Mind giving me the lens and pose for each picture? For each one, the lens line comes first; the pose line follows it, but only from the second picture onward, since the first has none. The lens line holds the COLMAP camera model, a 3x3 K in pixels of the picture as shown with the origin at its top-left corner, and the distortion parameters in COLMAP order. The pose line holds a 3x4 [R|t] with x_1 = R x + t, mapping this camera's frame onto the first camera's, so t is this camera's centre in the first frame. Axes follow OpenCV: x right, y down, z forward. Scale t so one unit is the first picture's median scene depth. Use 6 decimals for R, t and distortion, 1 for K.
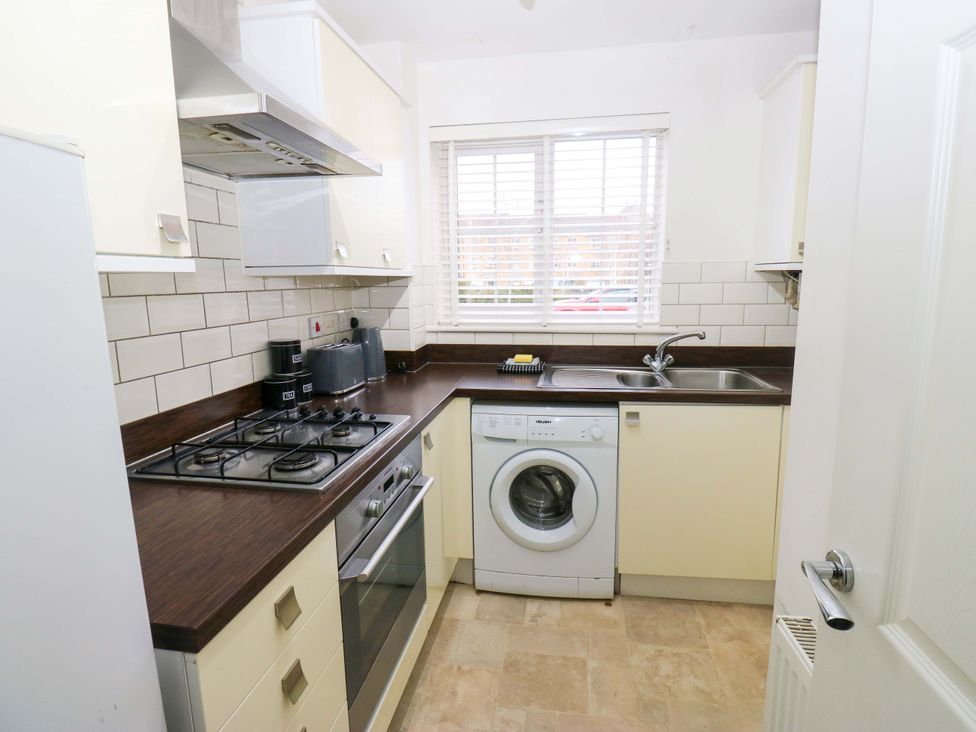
lens RADIAL K [[510.9, 0, 507.3], [0, 510.9, 362.5], [0, 0, 1]] dist [-0.029059, -0.000402]
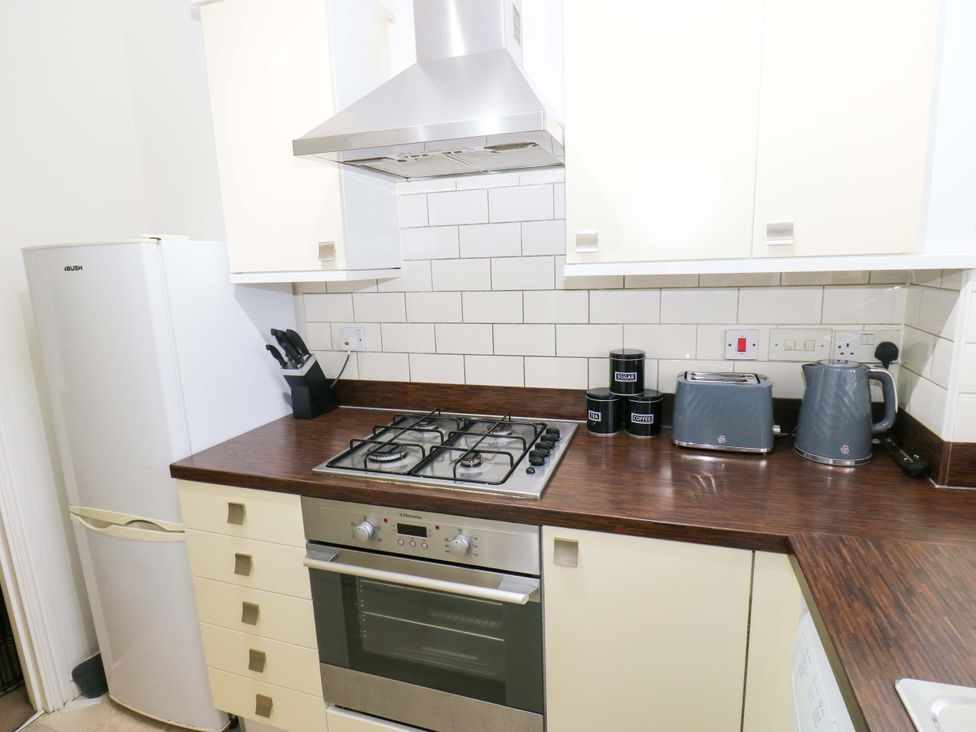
lens RADIAL K [[510.9, 0, 507.3], [0, 510.9, 362.5], [0, 0, 1]] dist [-0.029059, -0.000402]
pose [[-0.145548, 0.215339, -0.965632, 0.346702], [-0.125733, 0.964085, 0.233945, -0.180109], [0.981329, 0.155462, -0.113246, 0.851857]]
